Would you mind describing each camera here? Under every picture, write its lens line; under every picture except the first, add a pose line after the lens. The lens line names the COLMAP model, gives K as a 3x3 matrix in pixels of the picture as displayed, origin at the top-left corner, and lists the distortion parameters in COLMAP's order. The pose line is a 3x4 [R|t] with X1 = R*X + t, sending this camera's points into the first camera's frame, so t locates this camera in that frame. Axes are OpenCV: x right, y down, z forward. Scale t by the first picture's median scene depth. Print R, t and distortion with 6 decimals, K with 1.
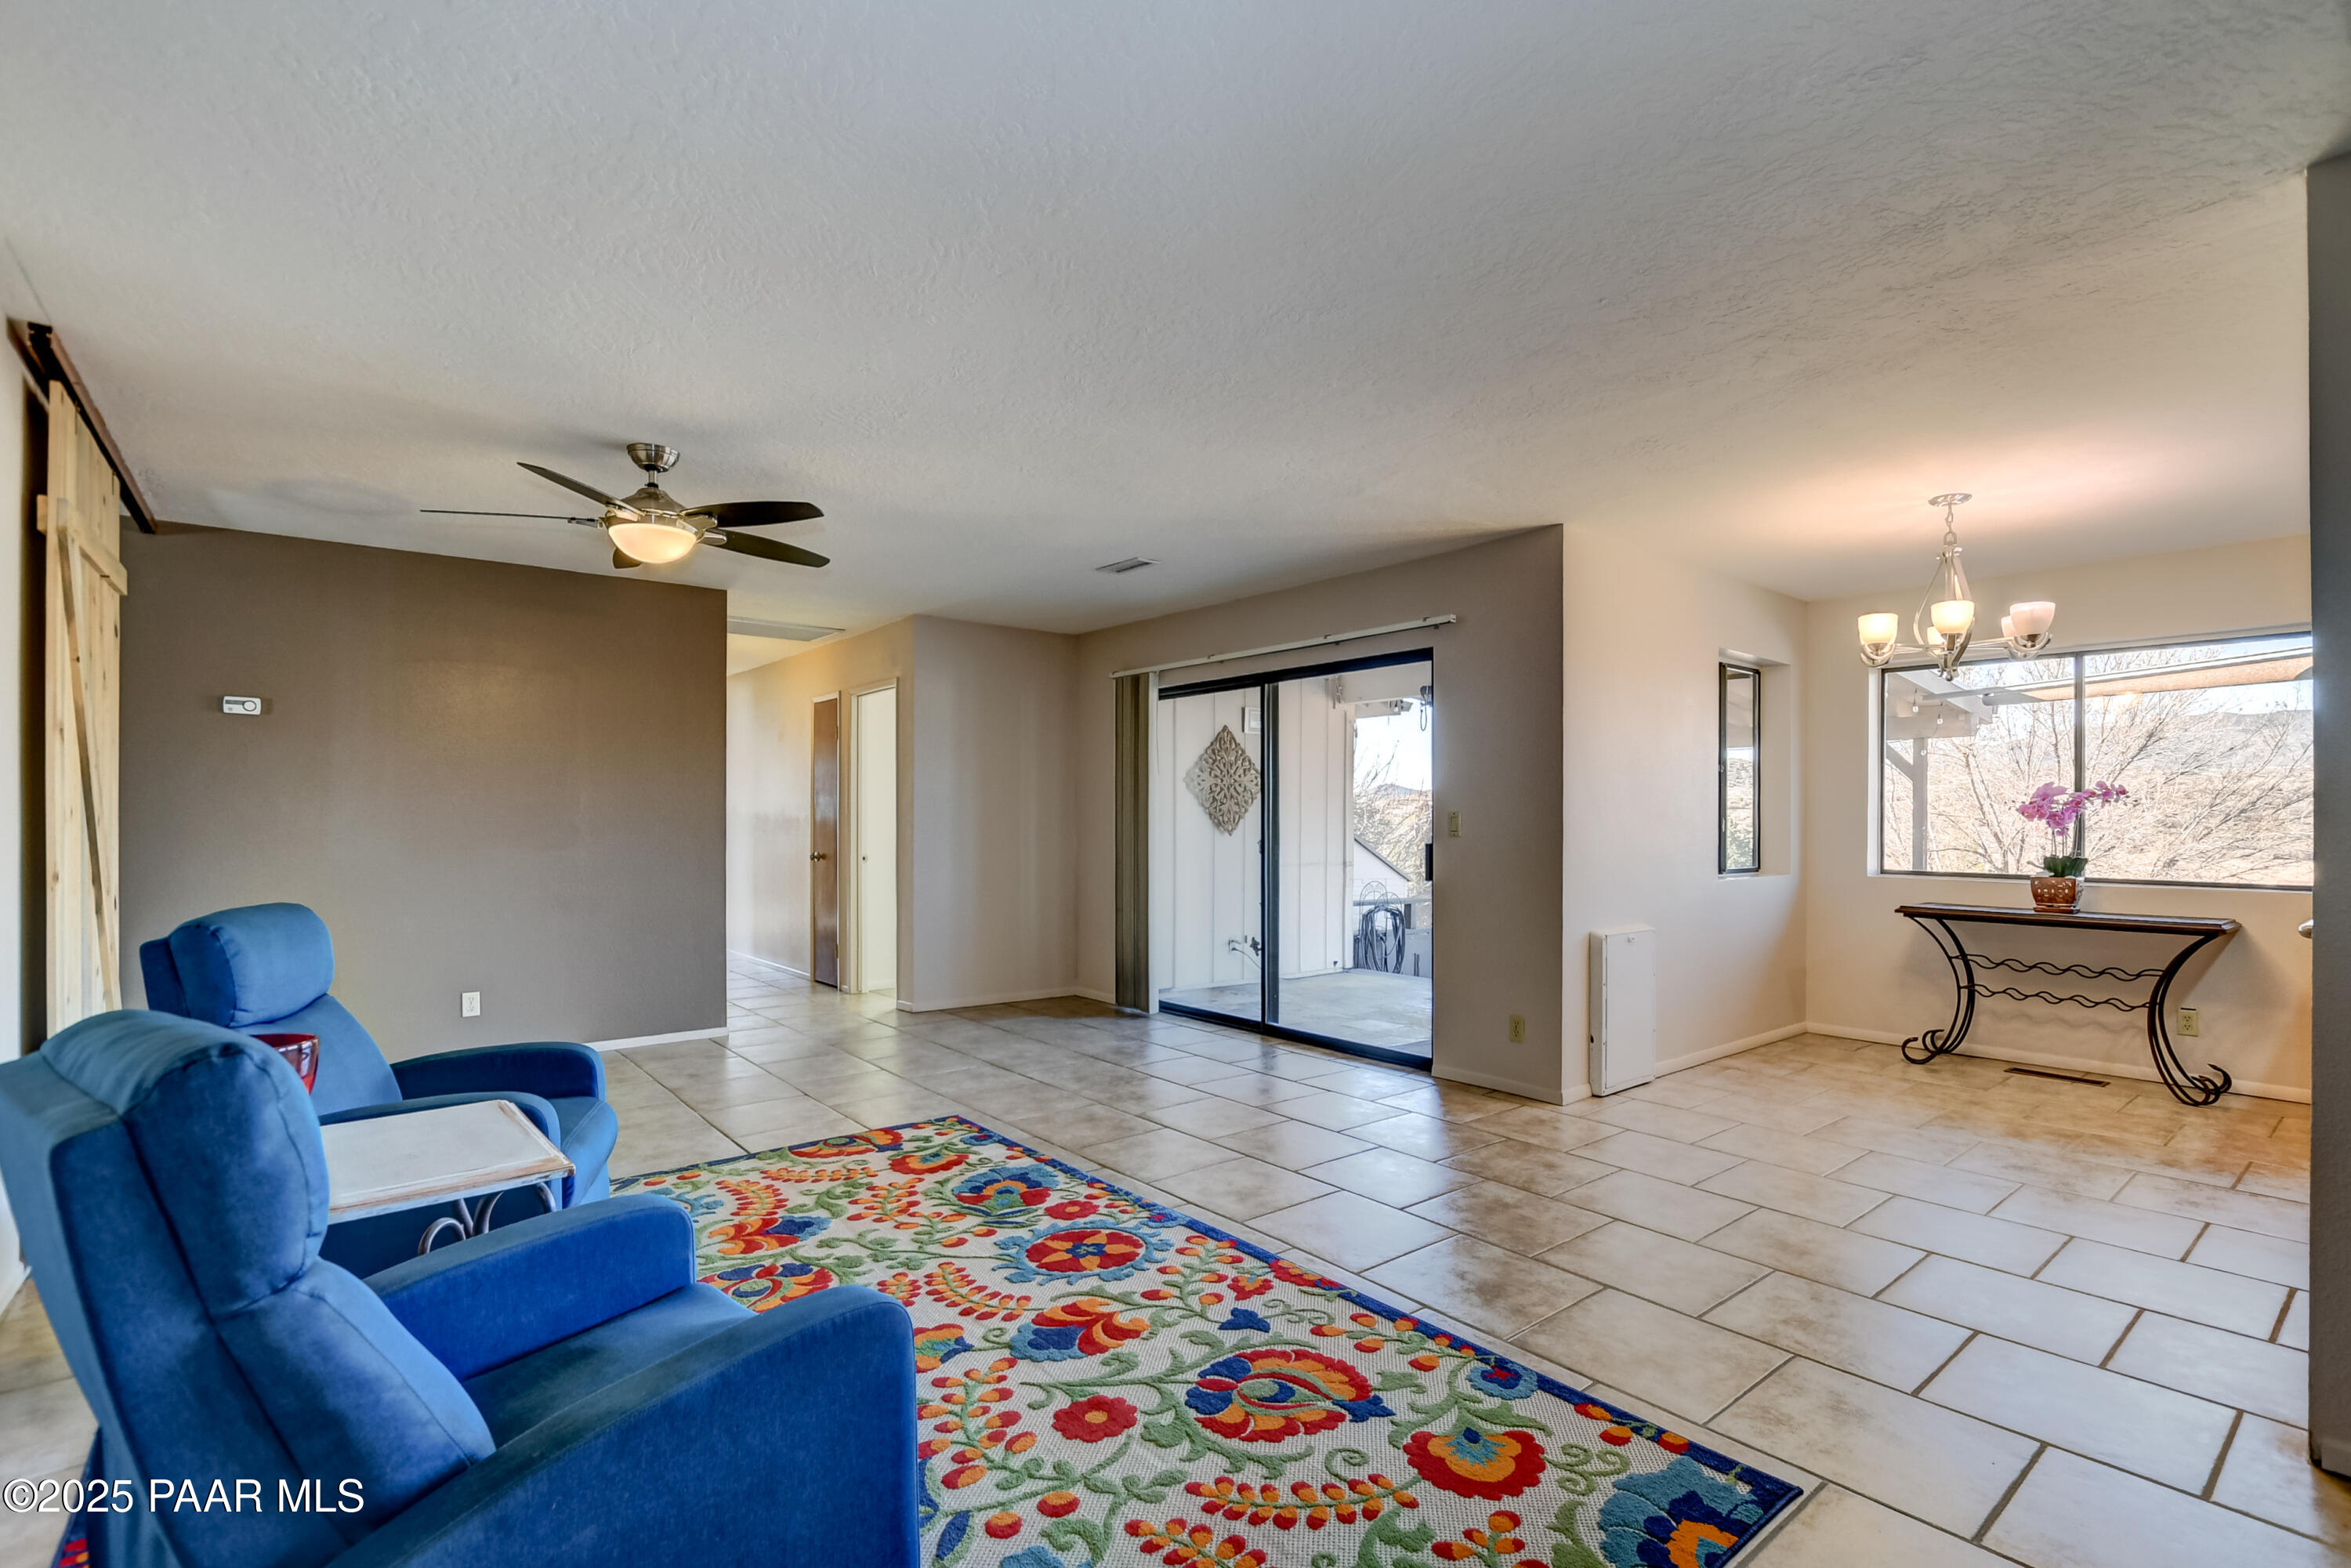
lens RADIAL K [[1068.4, 0, 1200.3], [0, 1068.4, 821.1], [0, 0, 1]] dist [-0.015022, 0.000348]
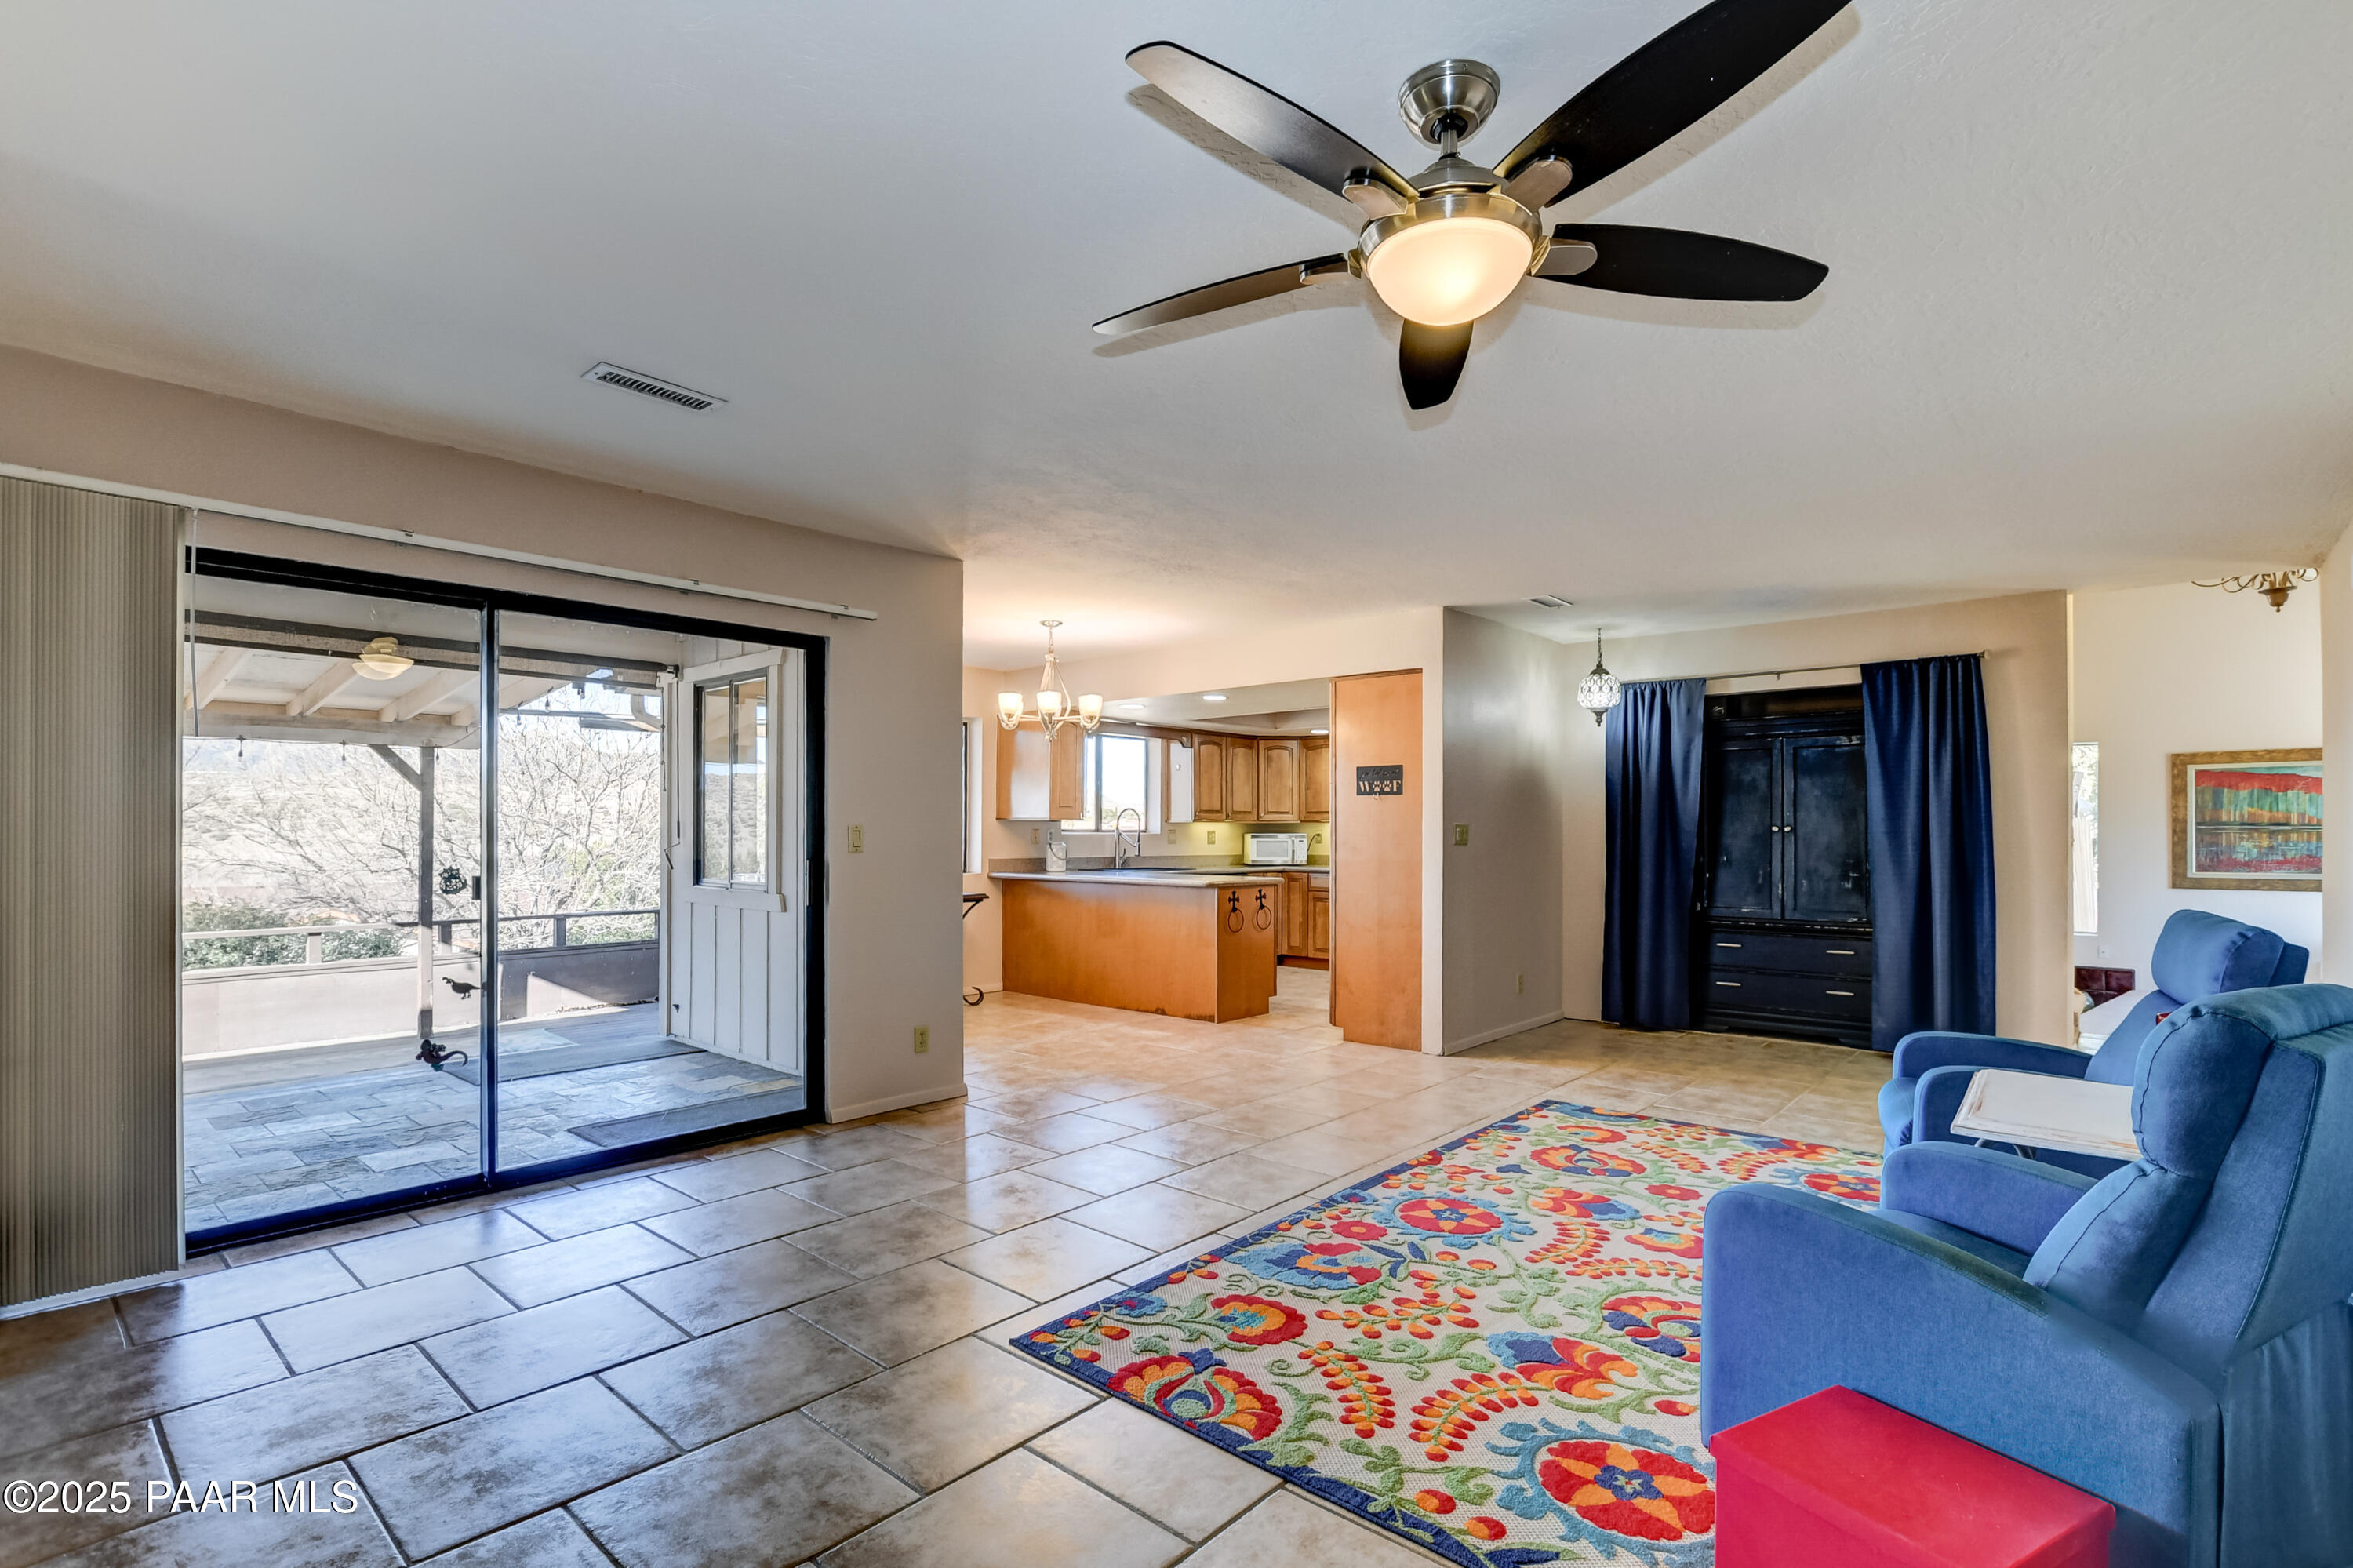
lens RADIAL K [[1081.6, 0, 1177.6], [0, 1081.6, 823.8], [0, 0, 1]] dist [-0.014530, -0.000265]
pose [[-0.138896, 0.004430, 0.990297, -1.074684], [-0.001517, 0.999988, -0.004687, -0.005195], [-0.990306, -0.002153, -0.138888, 1.293202]]
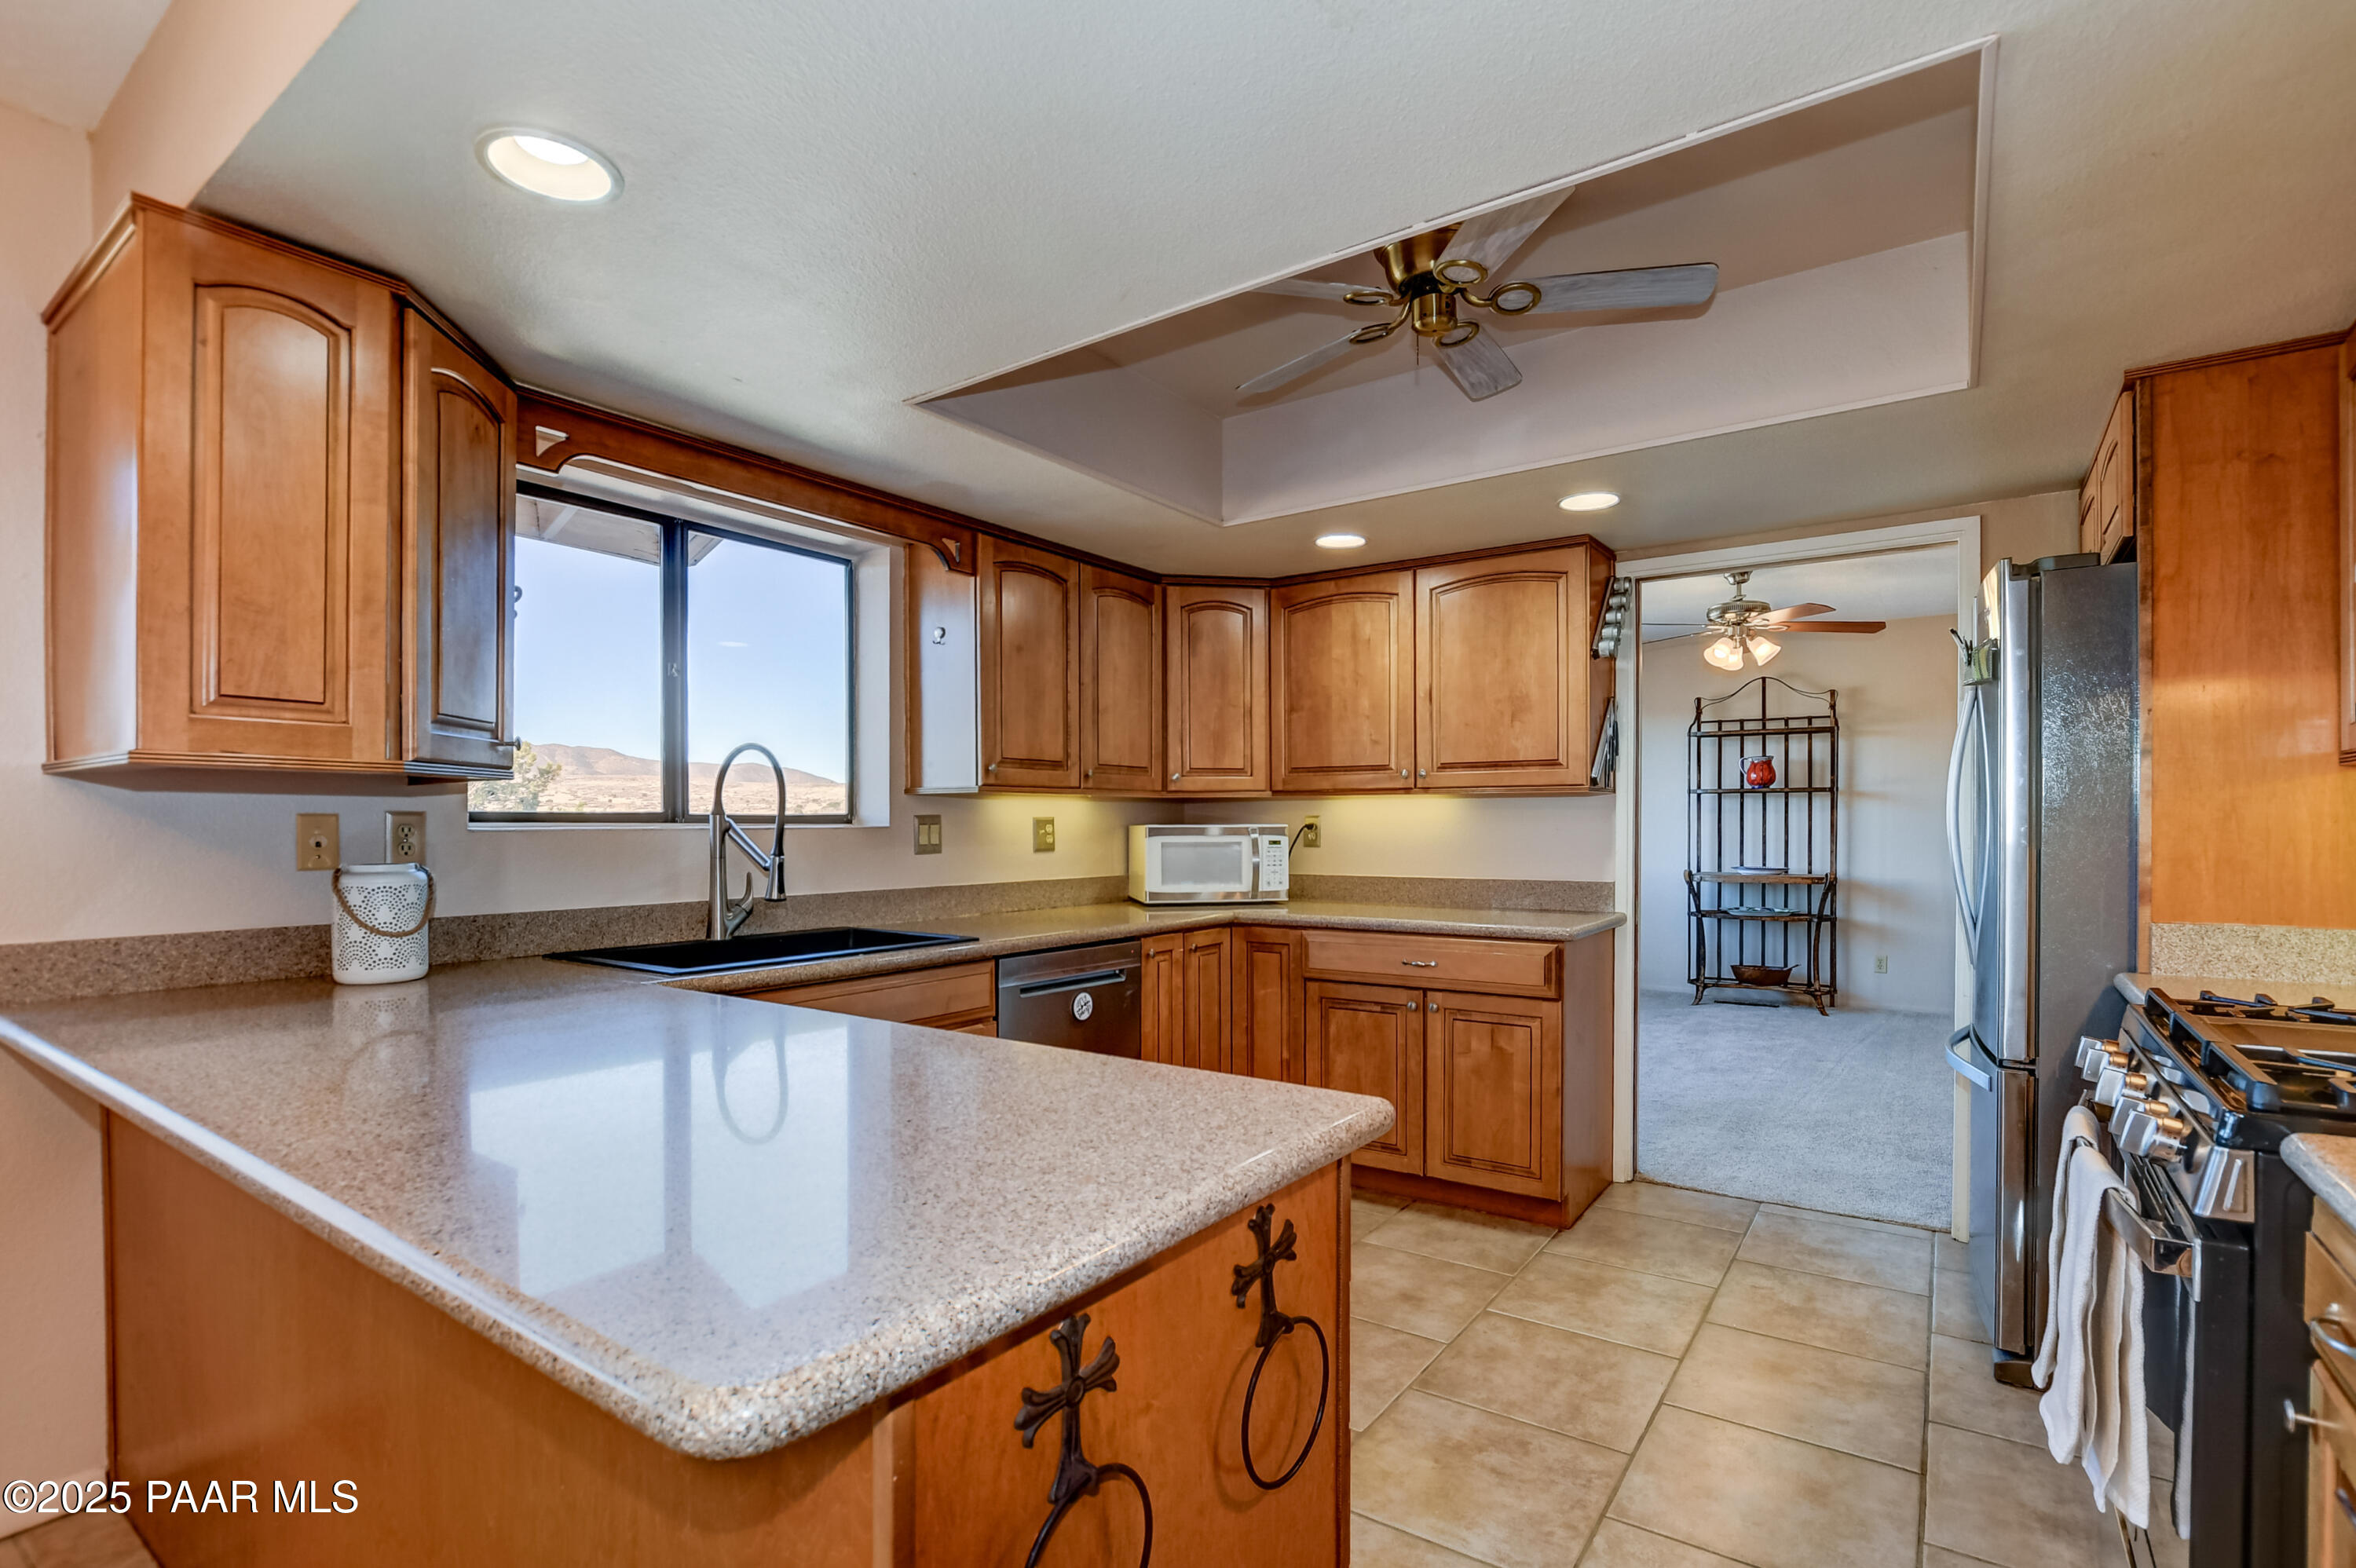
lens RADIAL K [[1104.4, 0, 1216.5], [0, 1104.4, 831.1], [0, 0, 1]] dist [0.001701, 0.000126]
pose [[-0.282371, -0.012060, 0.959229, 0.811854], [0.003249, 0.999903, 0.013528, -0.000164], [-0.959300, 0.006936, -0.282305, 0.918145]]
